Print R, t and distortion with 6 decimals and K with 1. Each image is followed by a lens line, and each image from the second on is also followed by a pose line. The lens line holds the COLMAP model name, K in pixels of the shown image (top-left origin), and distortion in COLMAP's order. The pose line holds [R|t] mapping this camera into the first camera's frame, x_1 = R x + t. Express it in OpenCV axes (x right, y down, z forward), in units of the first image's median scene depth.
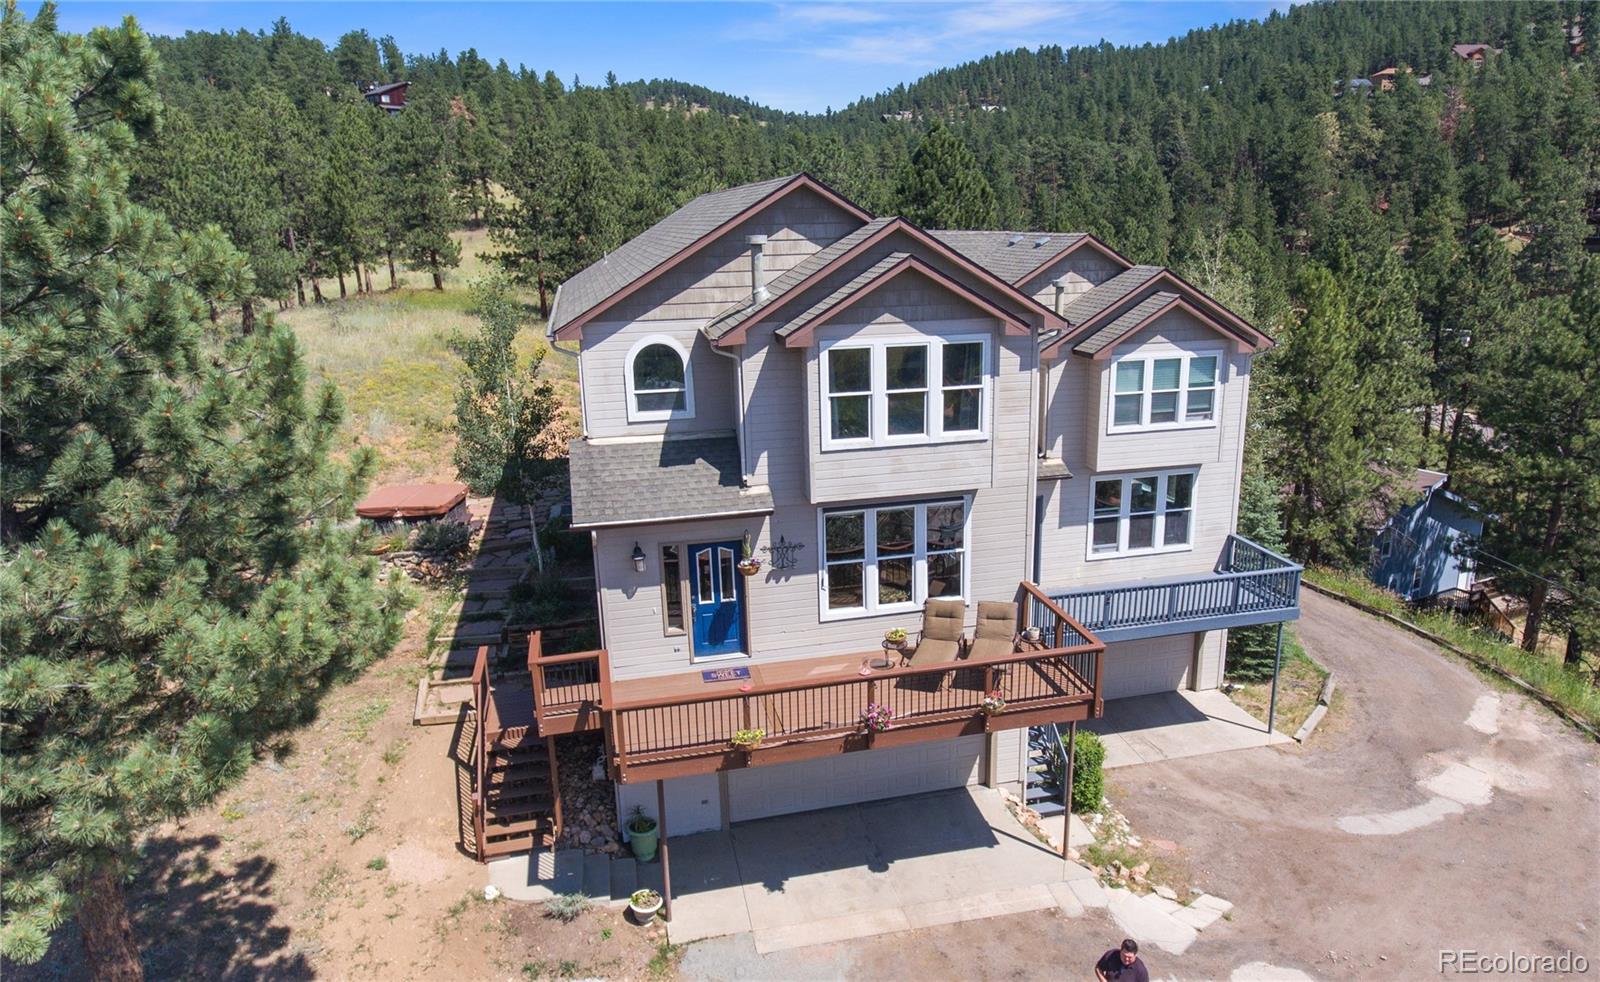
lens RADIAL K [[1041.9, 0, 859.2], [0, 1041.9, 497.4], [0, 0, 1]] dist [0.003338, -0.005424]
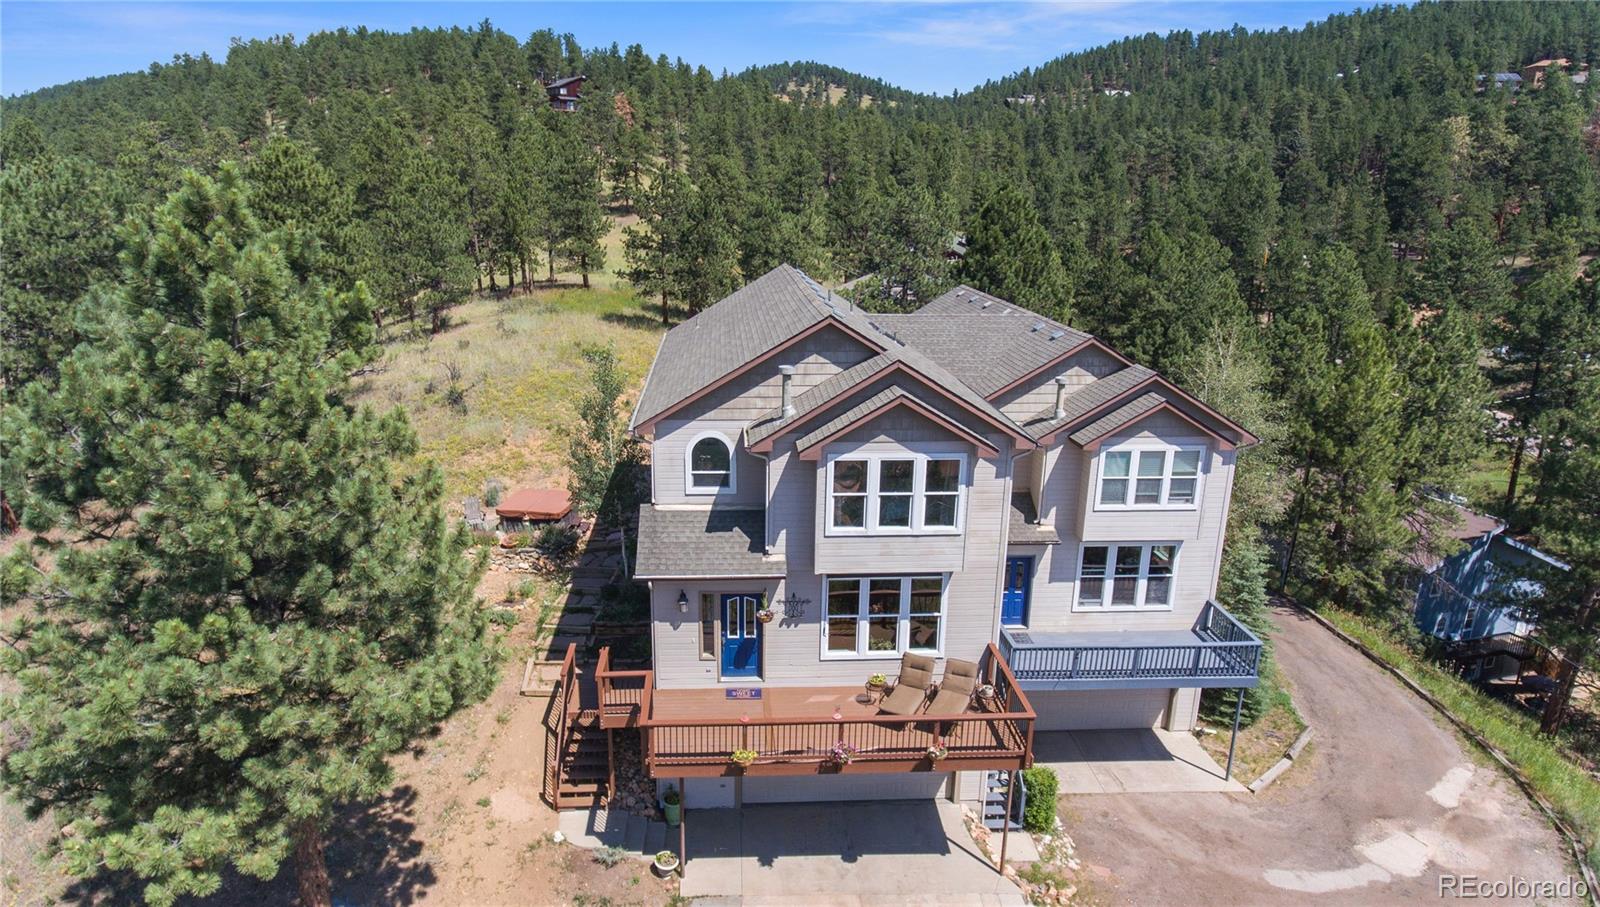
lens RADIAL K [[961.2, 0, 773.1], [0, 961.2, 462.1], [0, 0, 1]] dist [0.006620, -0.007794]
pose [[0.978978, 0.079908, -0.187663, 0.083957], [-0.076744, 0.996760, 0.024079, -0.113854], [0.188979, -0.009171, 0.981938, -0.128238]]
